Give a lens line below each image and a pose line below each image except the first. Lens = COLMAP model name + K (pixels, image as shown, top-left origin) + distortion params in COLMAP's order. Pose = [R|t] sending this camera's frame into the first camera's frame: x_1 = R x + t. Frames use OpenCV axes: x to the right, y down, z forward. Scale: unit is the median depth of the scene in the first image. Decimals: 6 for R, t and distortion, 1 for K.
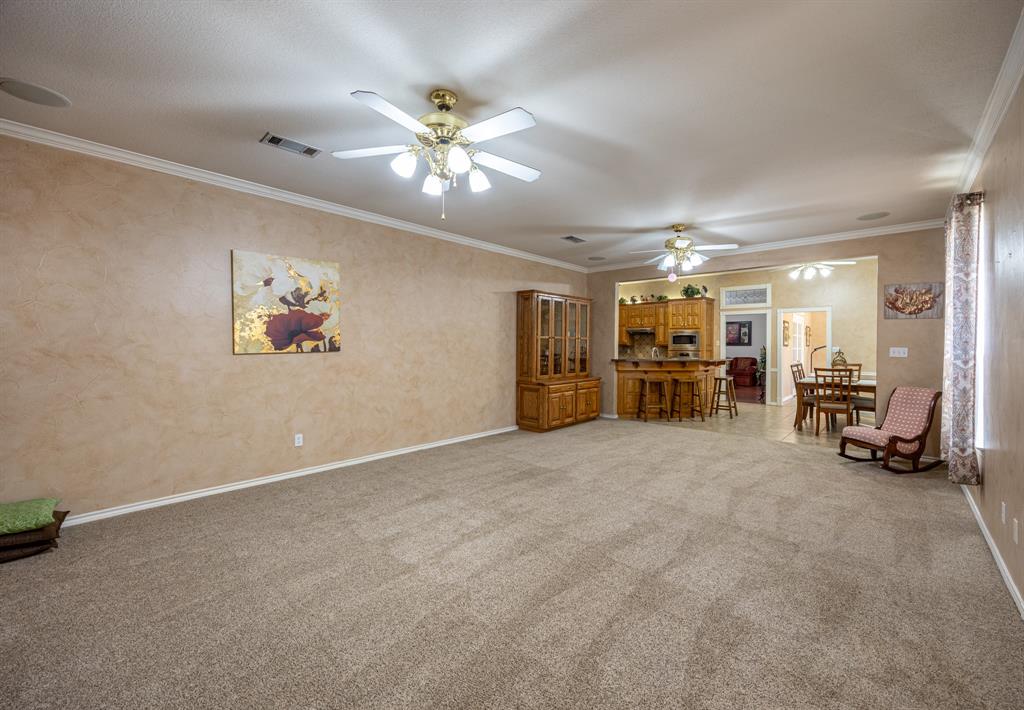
lens RADIAL K [[411.2, 0, 514.2], [0, 411.2, 357.8], [0, 0, 1]] dist [0.000728, 0.000030]
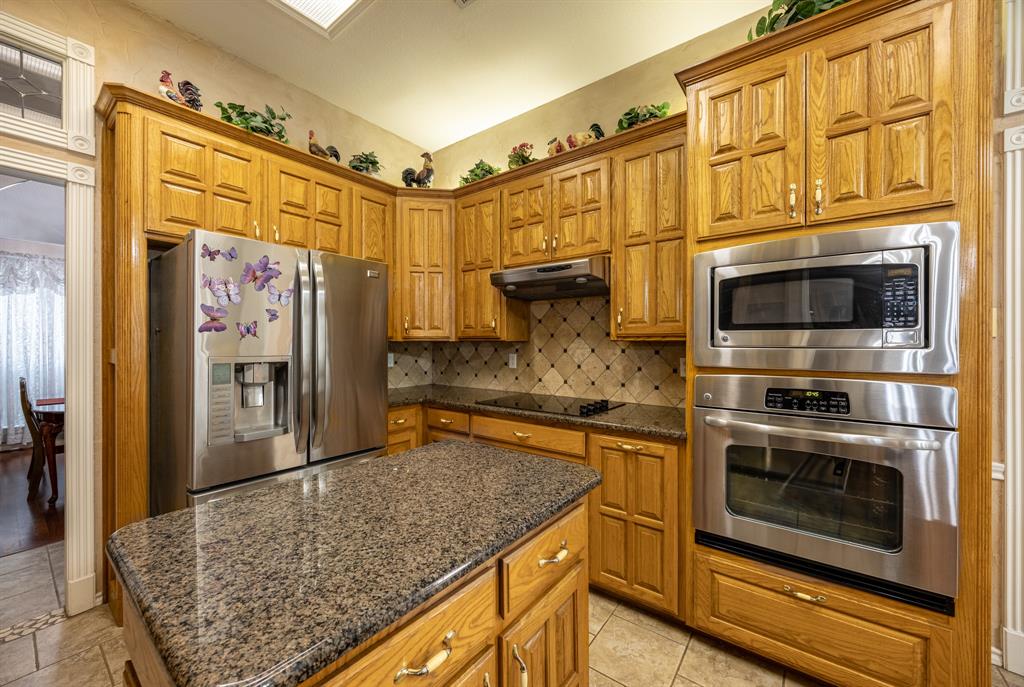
lens RADIAL K [[399.4, 0, 507.8], [0, 399.4, 347.4], [0, 0, 1]] dist [-0.003926, 0.000347]
pose [[0.994625, -0.001799, 0.103529, 0.266551], [0.003324, 0.999888, -0.014561, -0.023225], [-0.103491, 0.014827, 0.994520, 0.792588]]
